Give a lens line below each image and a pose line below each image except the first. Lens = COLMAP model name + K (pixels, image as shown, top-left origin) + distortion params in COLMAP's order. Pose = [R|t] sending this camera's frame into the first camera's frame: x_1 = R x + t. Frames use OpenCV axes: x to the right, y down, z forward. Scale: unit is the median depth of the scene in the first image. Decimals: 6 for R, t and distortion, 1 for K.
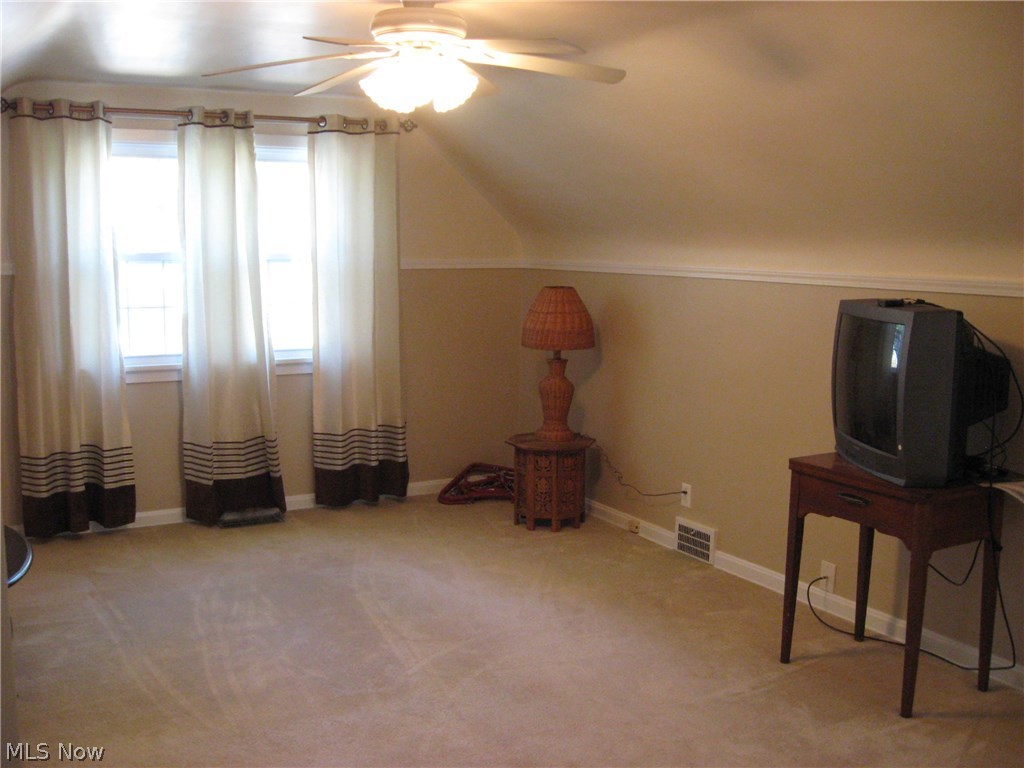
lens RADIAL K [[1068.1, 0, 510.1], [0, 1068.1, 386.9], [0, 0, 1]] dist [-0.090417, 0.000000]
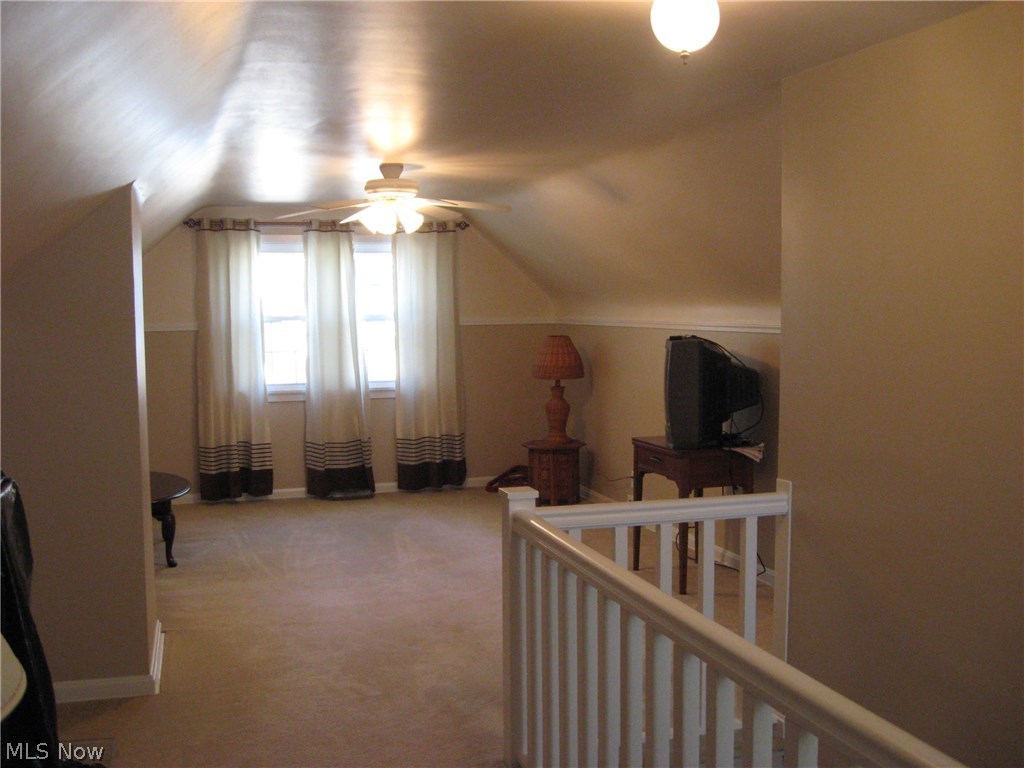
lens RADIAL K [[1068.1, 0, 513.2], [0, 1068.1, 384.5], [0, 0, 1]] dist [-0.090417, 0.000000]
pose [[0.979849, -0.002366, -0.199724, 0.279034], [-0.009456, 0.998259, -0.058219, 0.056731], [0.199514, 0.058935, 0.978121, -0.413942]]
